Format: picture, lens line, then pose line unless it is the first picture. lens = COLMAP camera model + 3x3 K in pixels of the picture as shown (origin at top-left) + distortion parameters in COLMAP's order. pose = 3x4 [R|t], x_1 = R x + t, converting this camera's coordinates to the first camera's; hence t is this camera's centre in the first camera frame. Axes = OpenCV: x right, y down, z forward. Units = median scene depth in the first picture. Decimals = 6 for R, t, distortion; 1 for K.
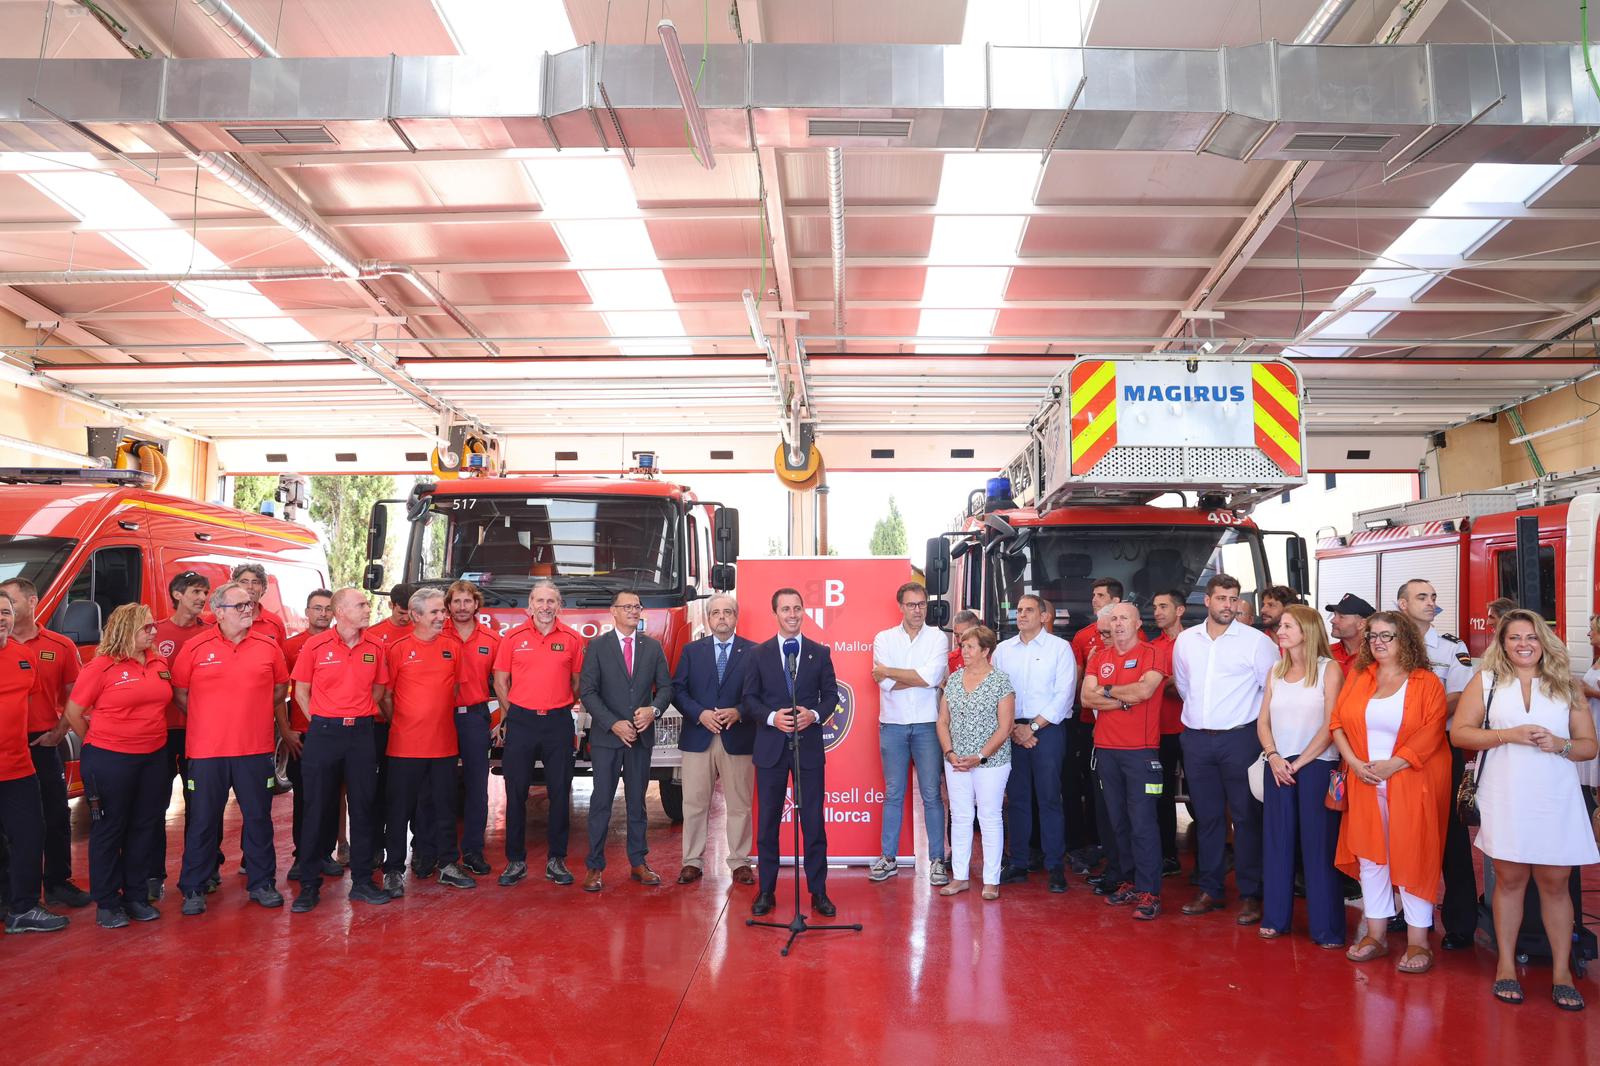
lens RADIAL K [[1070.9, 0, 799.6], [0, 1070.9, 479.2], [0, 0, 1]] dist [-0.117048, 0.077998]
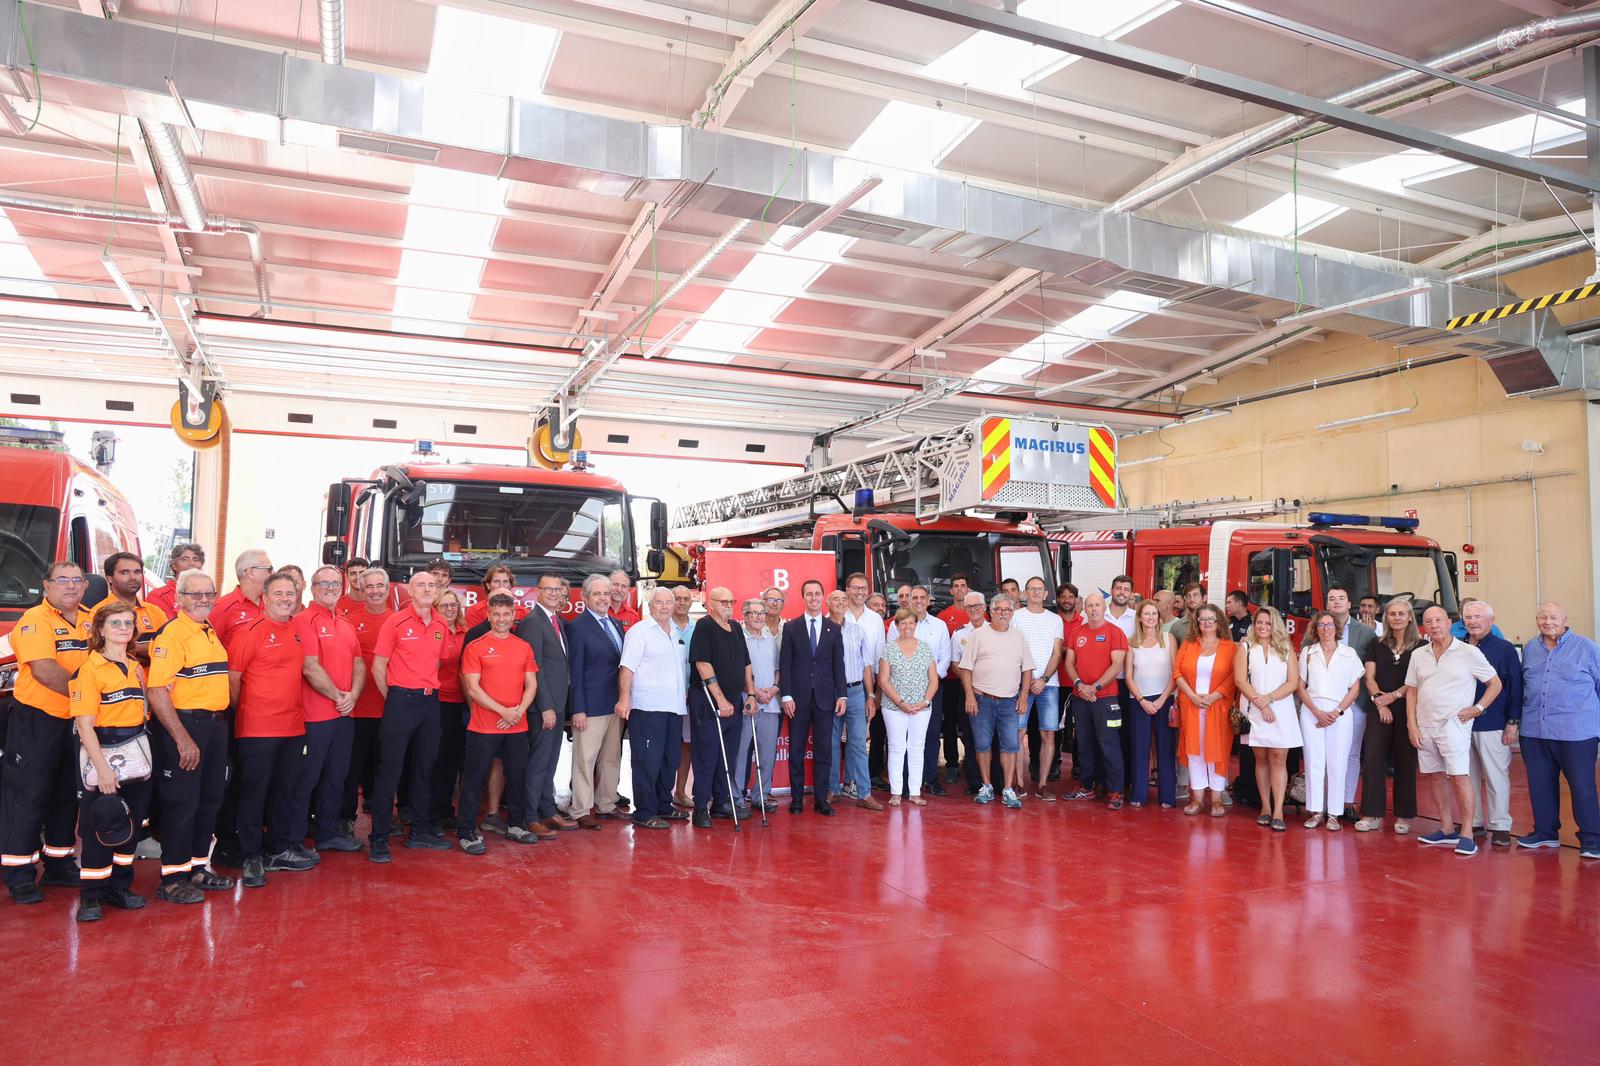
lens RADIAL K [[1070.9, 0, 799.6], [0, 1070.9, 479.2], [0, 0, 1]] dist [-0.117048, 0.077998]
pose [[0.901457, 0.055092, 0.429348, -0.556662], [-0.069392, 0.997432, 0.017709, -0.038036], [-0.427270, -0.045757, 0.902966, -0.158678]]
